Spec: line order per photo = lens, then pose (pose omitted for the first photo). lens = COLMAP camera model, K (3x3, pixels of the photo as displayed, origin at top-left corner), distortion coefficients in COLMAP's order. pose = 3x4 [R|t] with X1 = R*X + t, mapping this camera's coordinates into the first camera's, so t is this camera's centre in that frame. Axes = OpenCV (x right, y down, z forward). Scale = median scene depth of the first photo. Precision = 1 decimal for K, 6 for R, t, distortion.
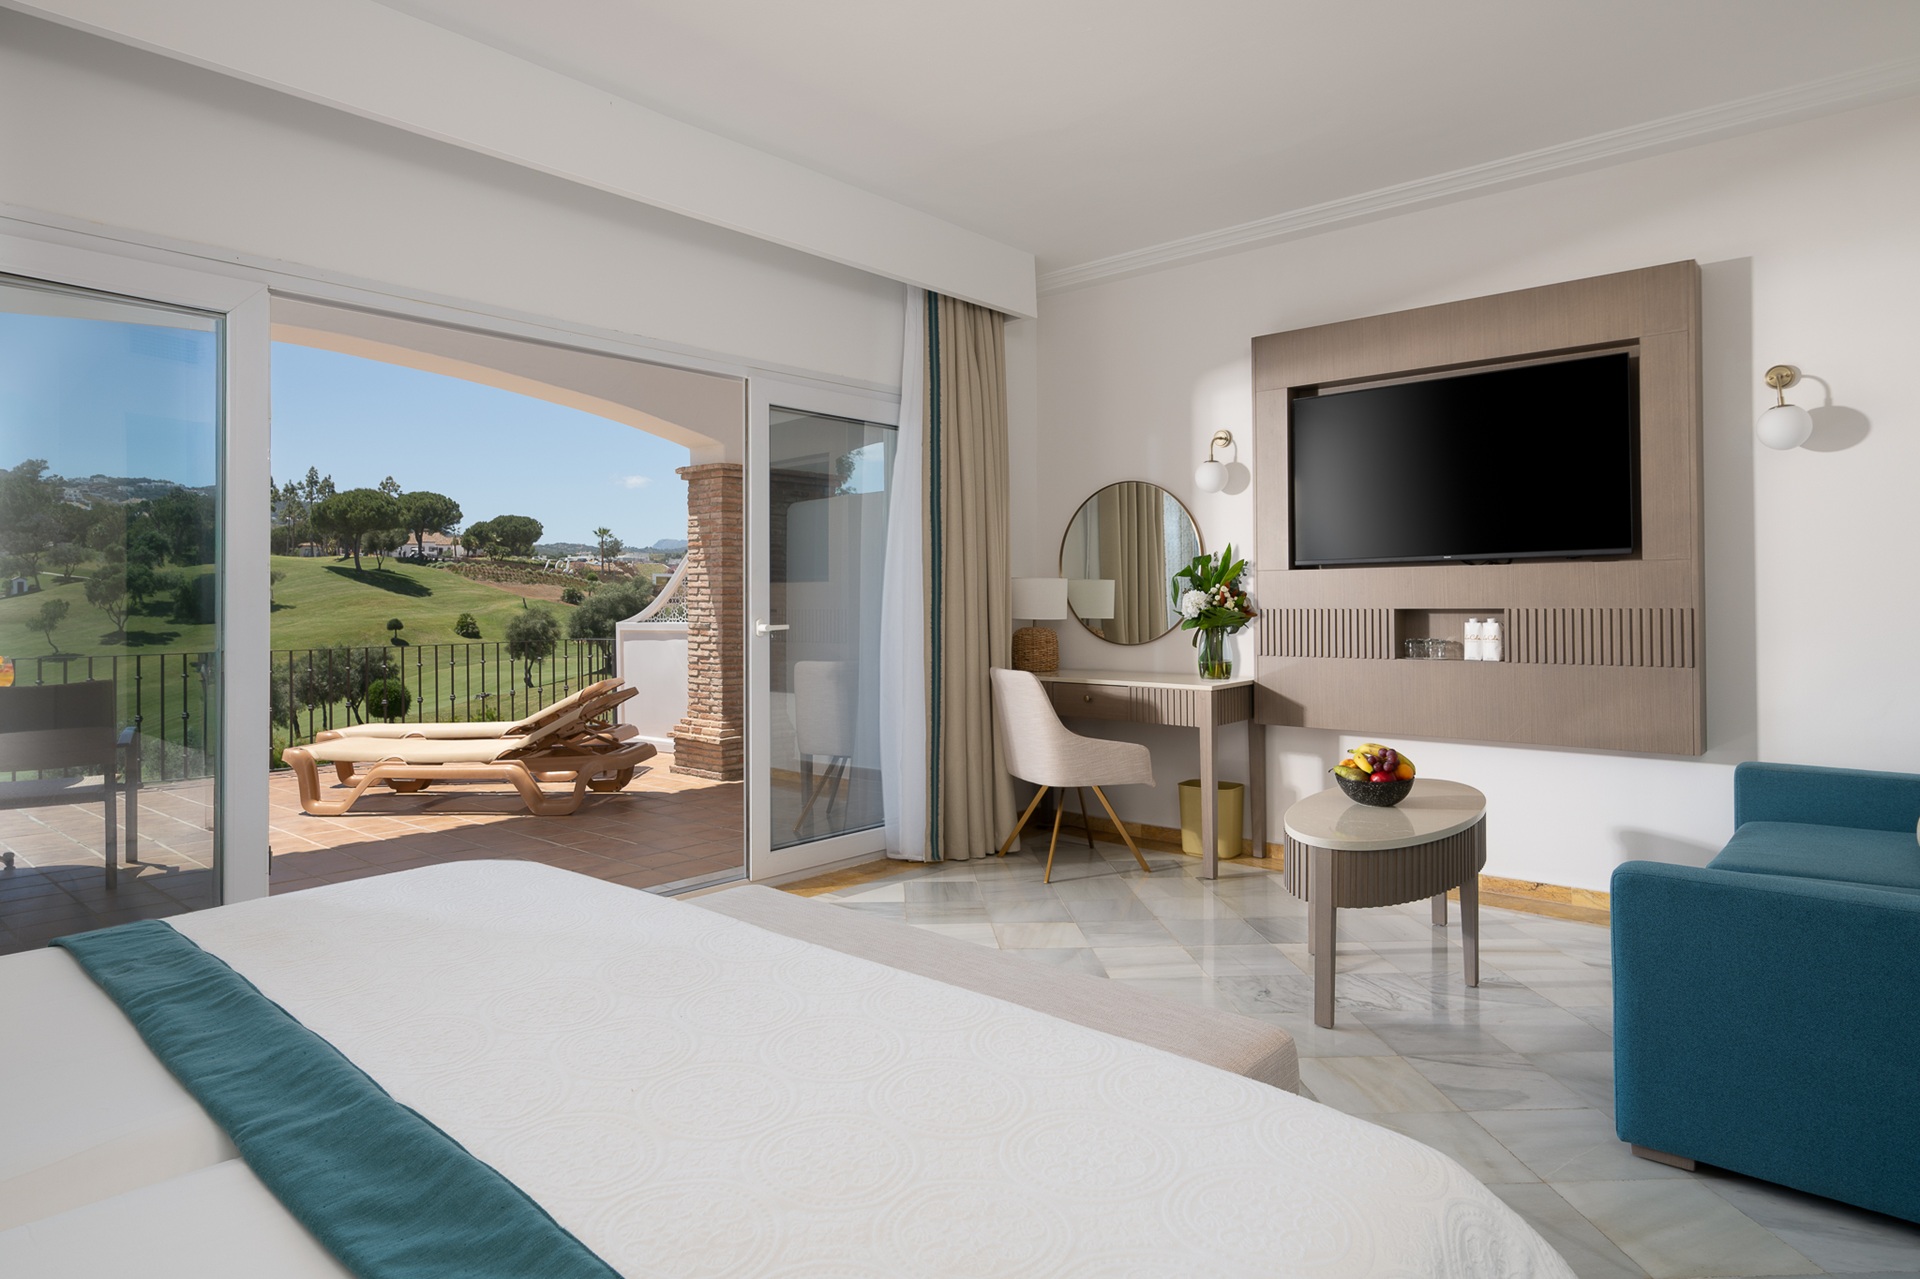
lens RADIAL K [[1088.6, 0, 927.8], [0, 1088.6, 601.0], [0, 0, 1]] dist [0.000055, 0.001330]
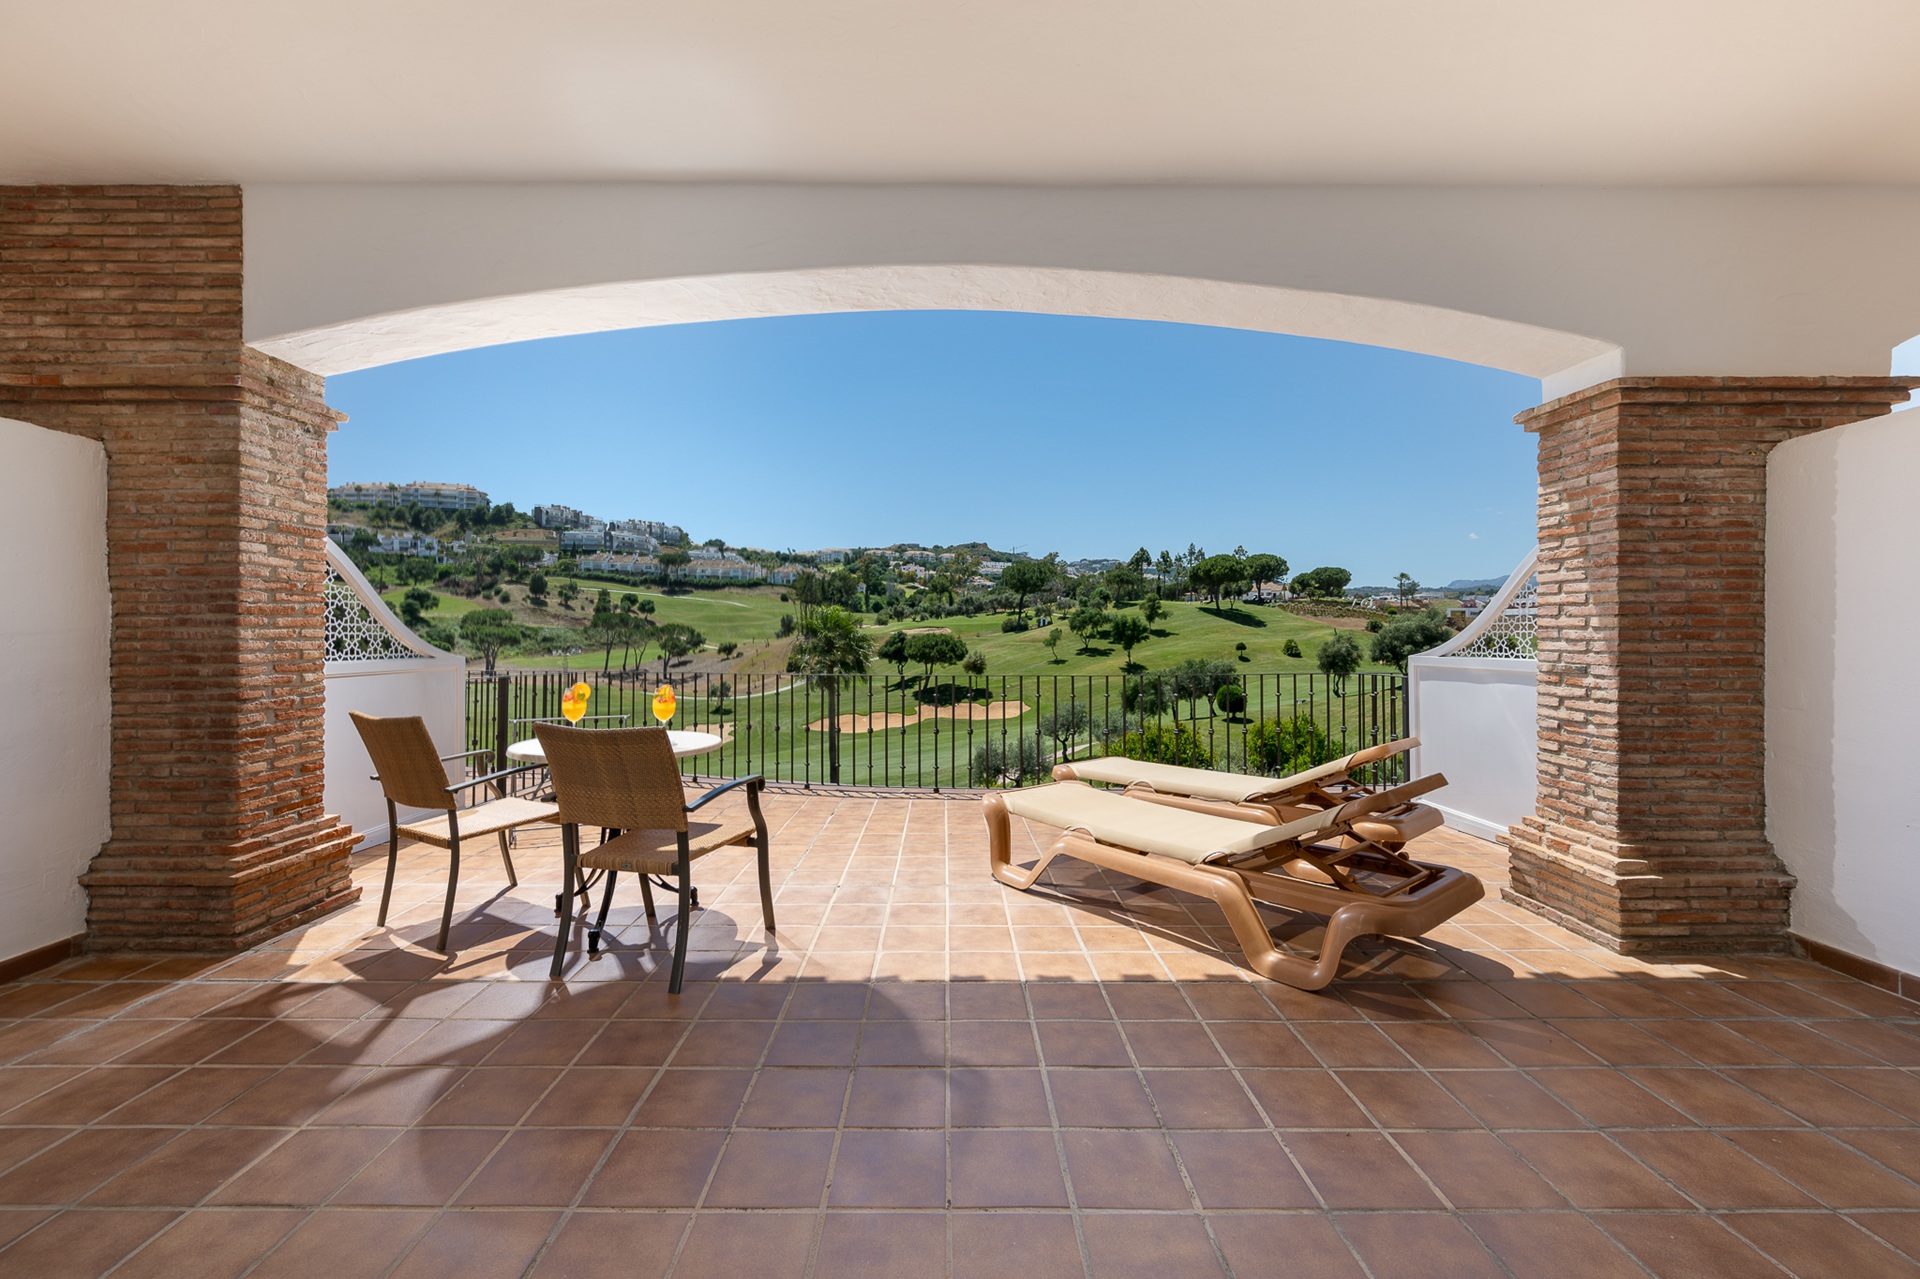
lens RADIAL K [[760.1, 0, 948.1], [0, 760.1, 634.6], [0, 0, 1]] dist [-0.000489, 0.000131]
pose [[0.676249, 0.004550, -0.736659, -0.145722], [-0.000329, 0.999983, 0.005875, 0.002069], [0.736673, -0.003730, 0.676239, 0.523254]]
